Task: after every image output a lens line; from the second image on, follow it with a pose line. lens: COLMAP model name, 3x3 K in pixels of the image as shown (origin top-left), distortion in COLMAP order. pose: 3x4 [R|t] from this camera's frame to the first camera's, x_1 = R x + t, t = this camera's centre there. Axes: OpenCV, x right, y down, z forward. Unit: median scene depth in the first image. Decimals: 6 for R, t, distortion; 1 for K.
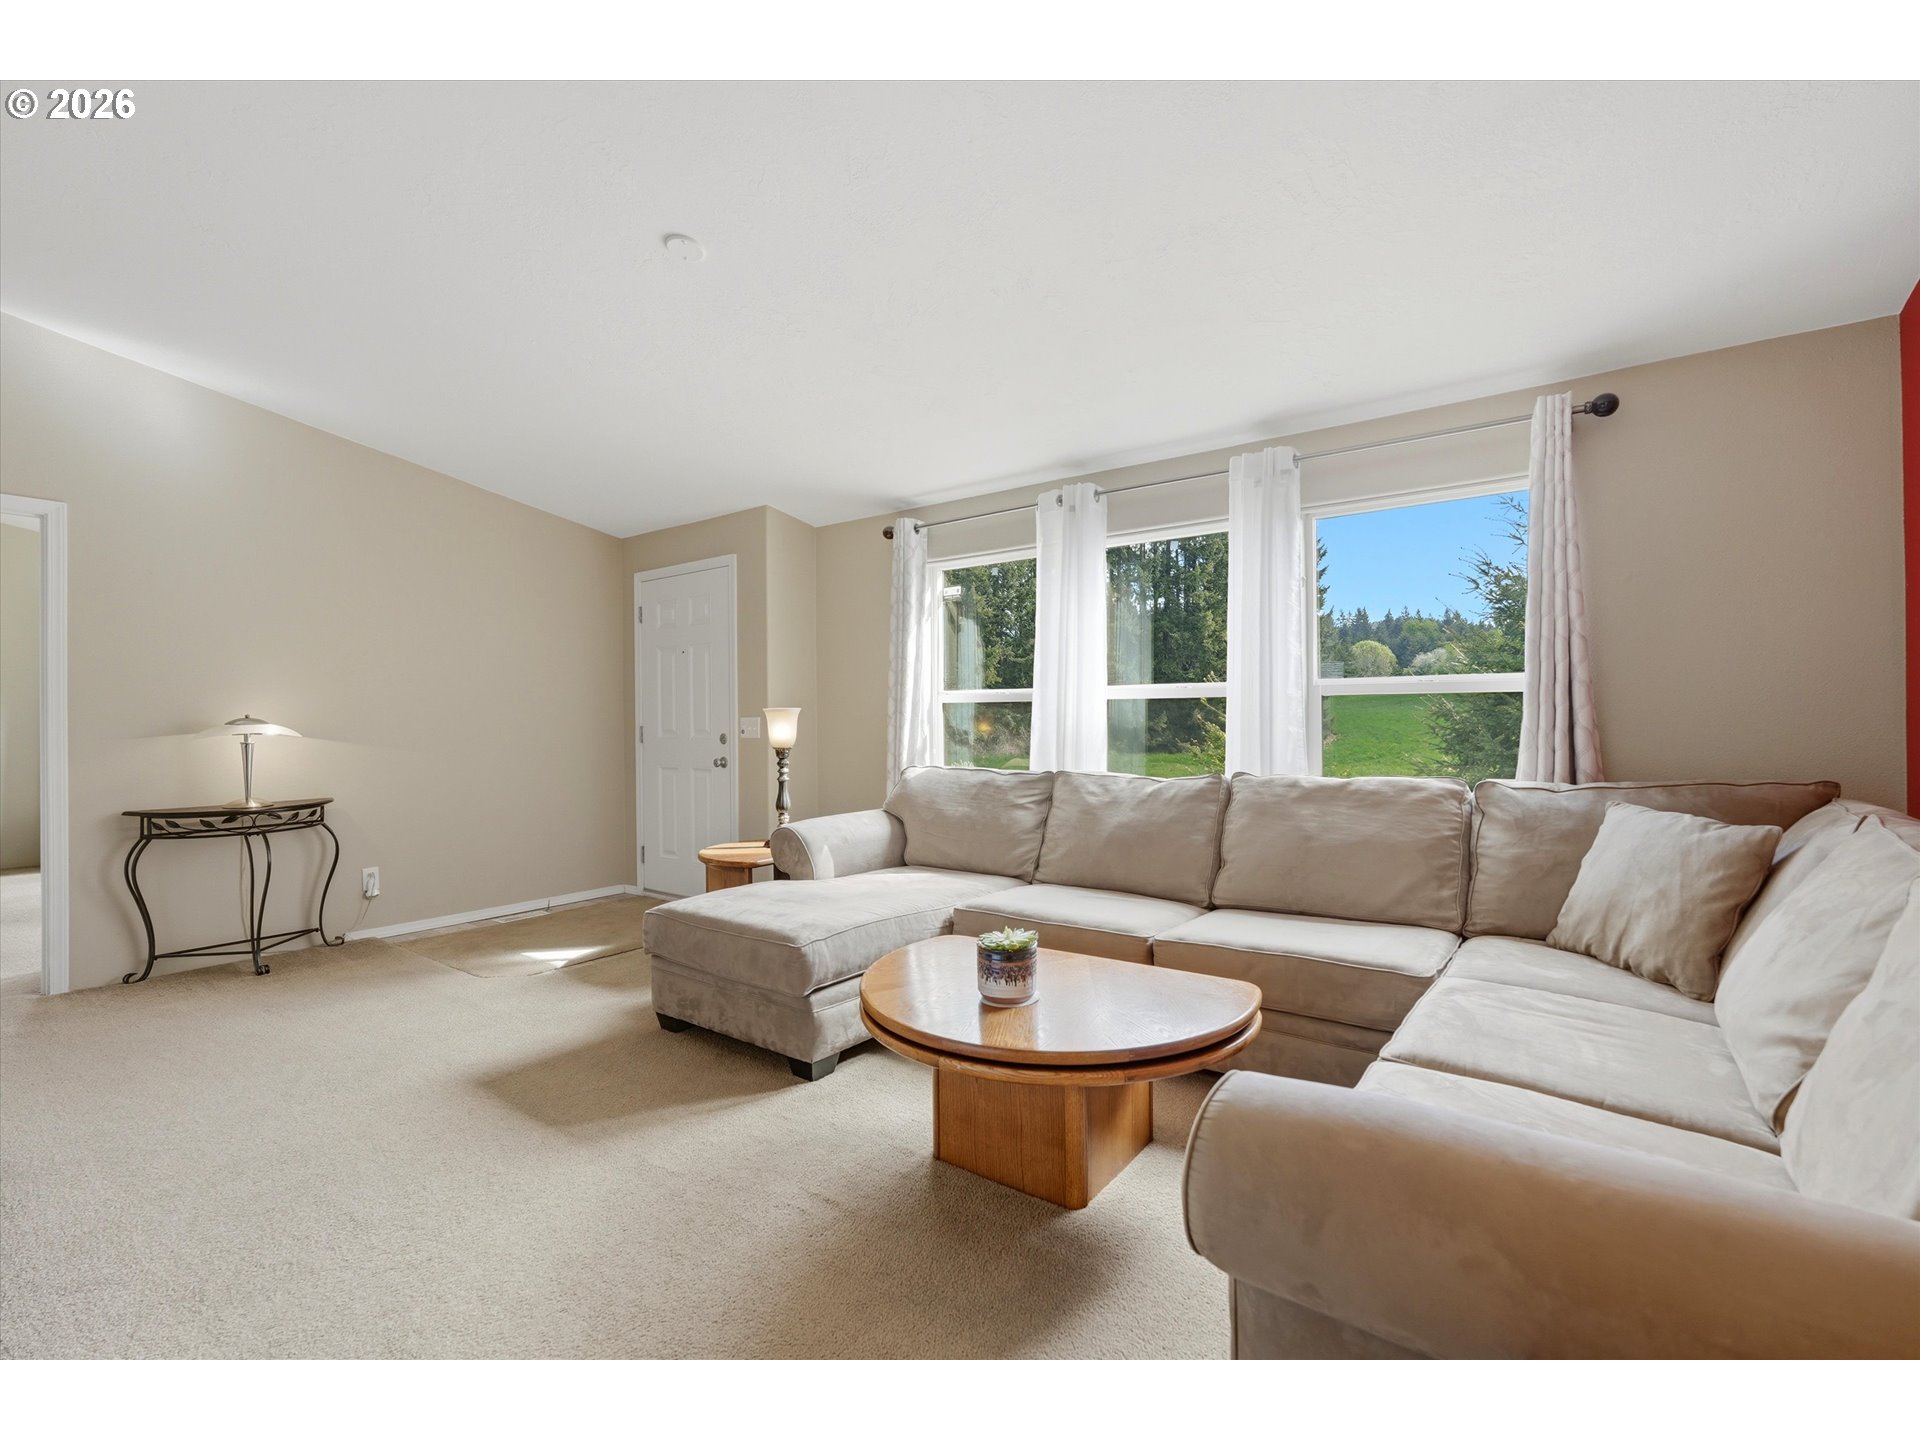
lens RADIAL K [[872.1, 0, 960.0], [0, 872.1, 720.0], [0, 0, 1]] dist [-0.004193, -0.000161]
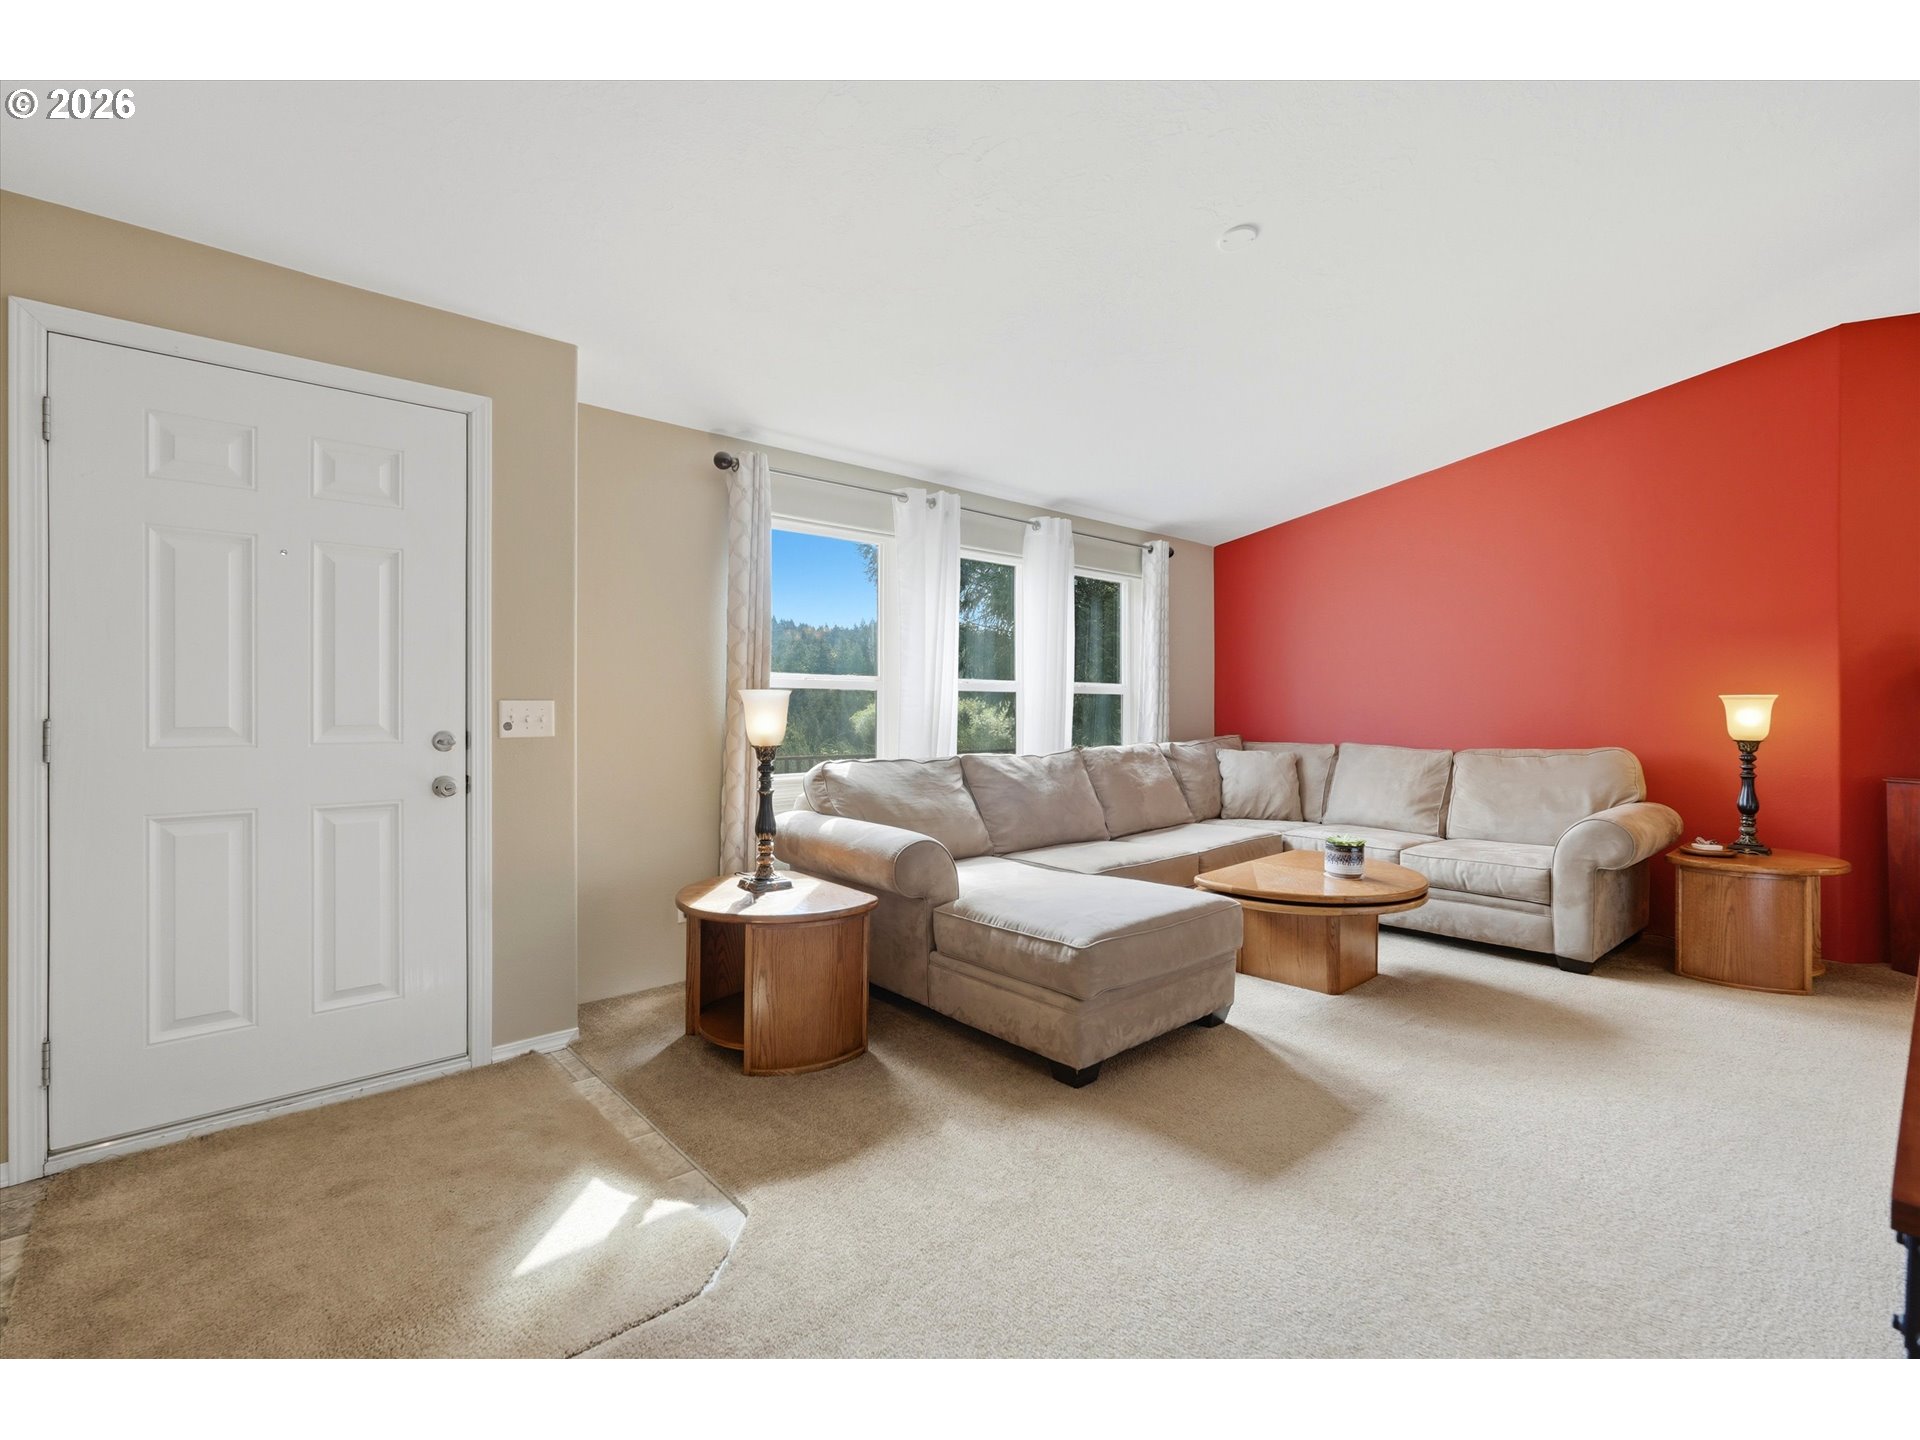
lens RADIAL K [[857.5, 0, 968.6], [0, 857.5, 717.7], [0, 0, 1]] dist [-0.011293, 0.009148]
pose [[0.188758, -0.005170, 0.982010, -1.011614], [-0.003786, 0.999975, 0.005993, 0.004936], [-0.982016, -0.004849, 0.188733, 0.846271]]
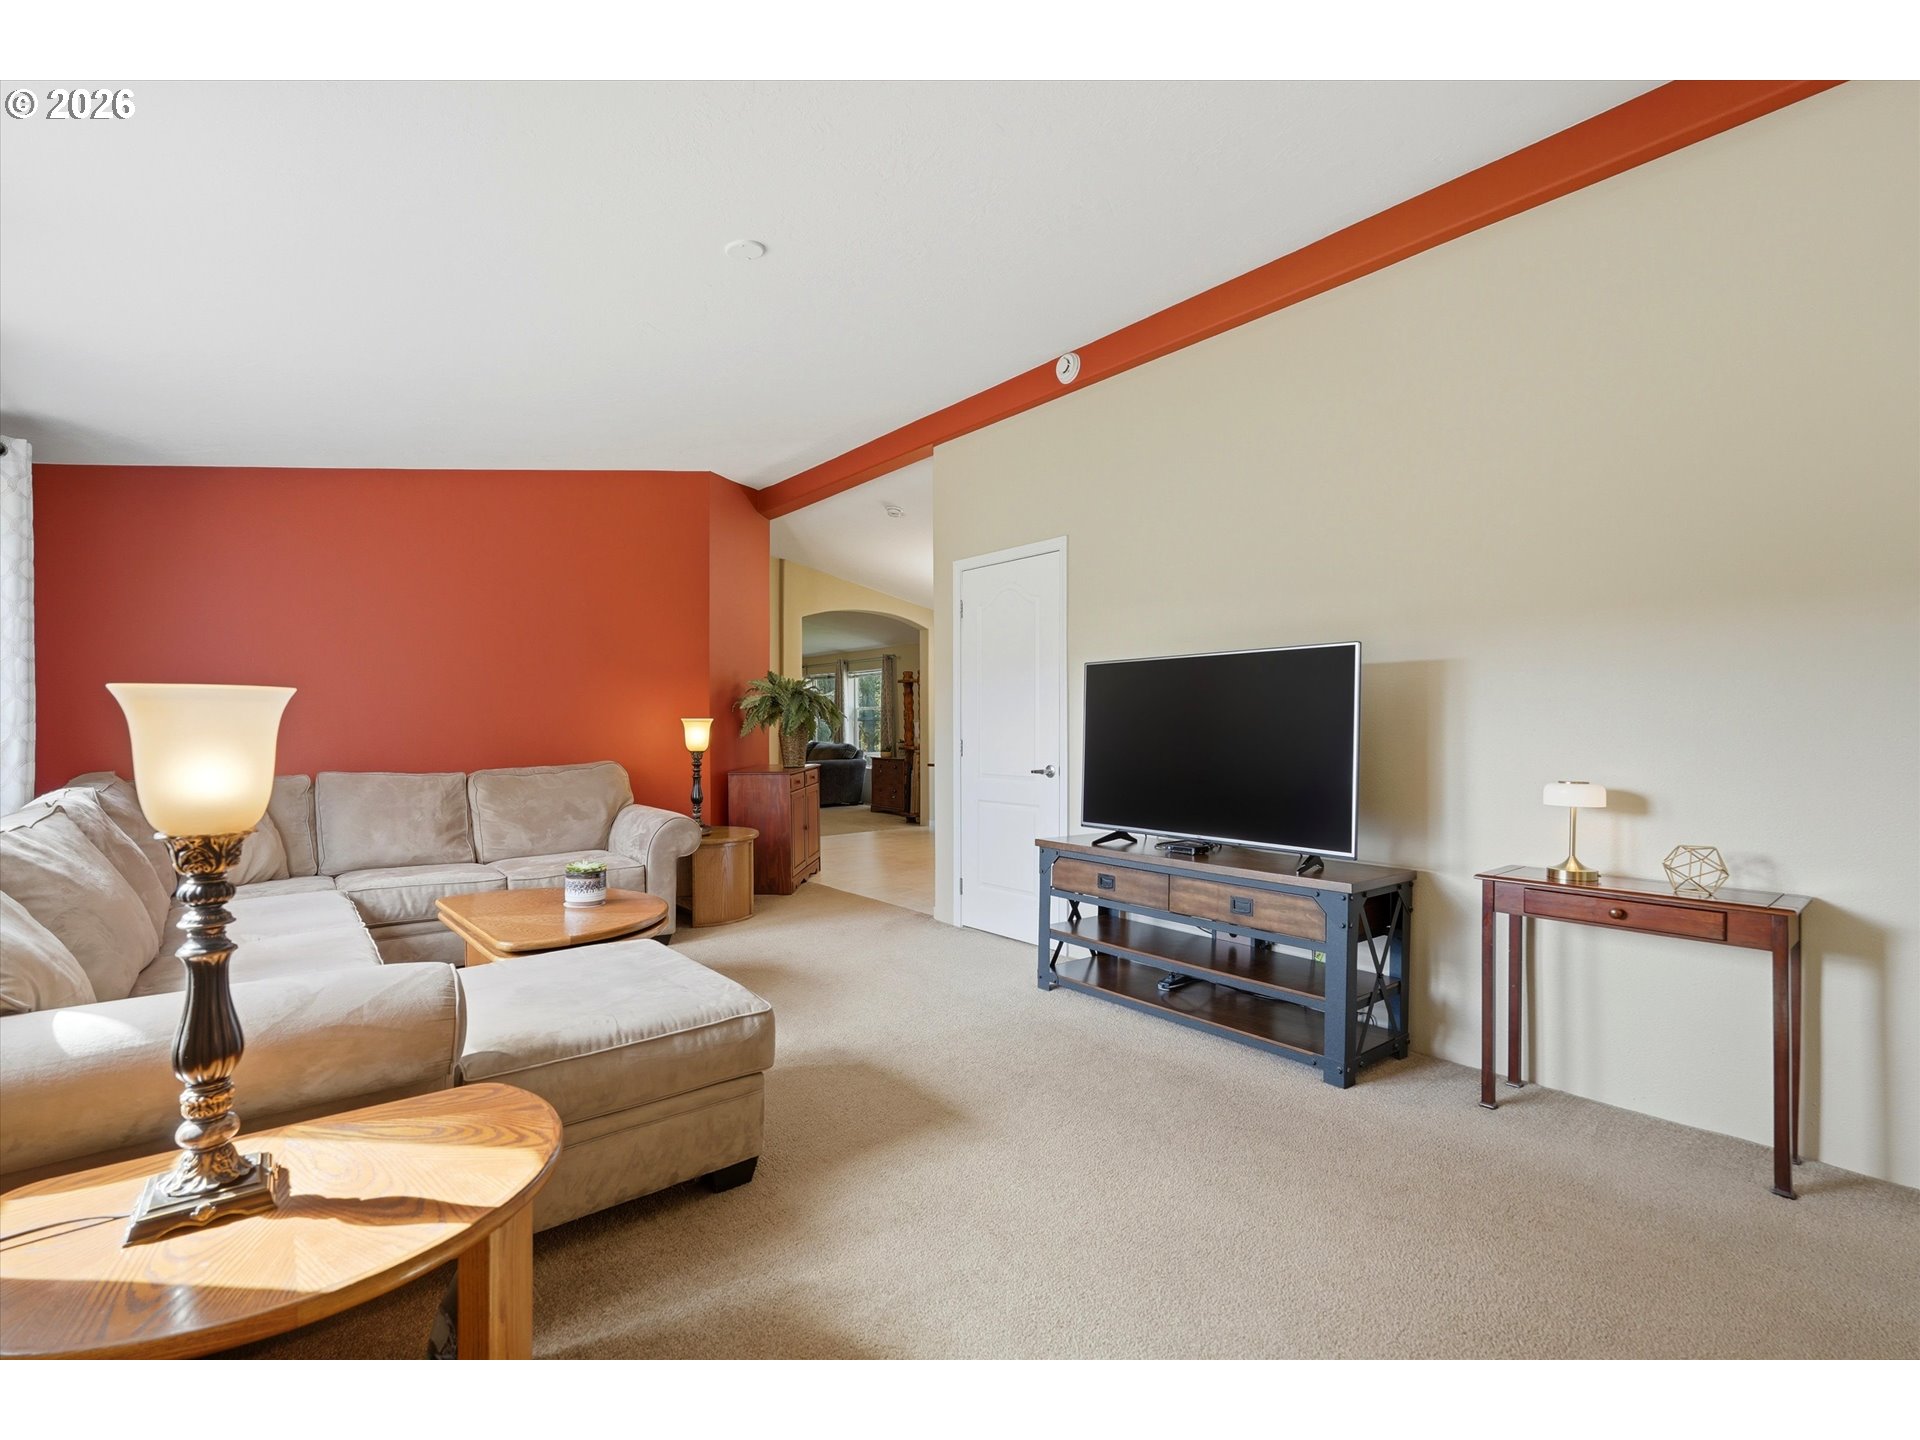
lens RADIAL K [[857.5, 0, 968.6], [0, 857.5, 717.7], [0, 0, 1]] dist [-0.011293, 0.009148]
pose [[-0.976857, 0.007828, 0.213748, -0.583629], [0.005070, 0.999897, -0.013446, -0.000141], [-0.213831, -0.012051, -0.976796, 1.441707]]
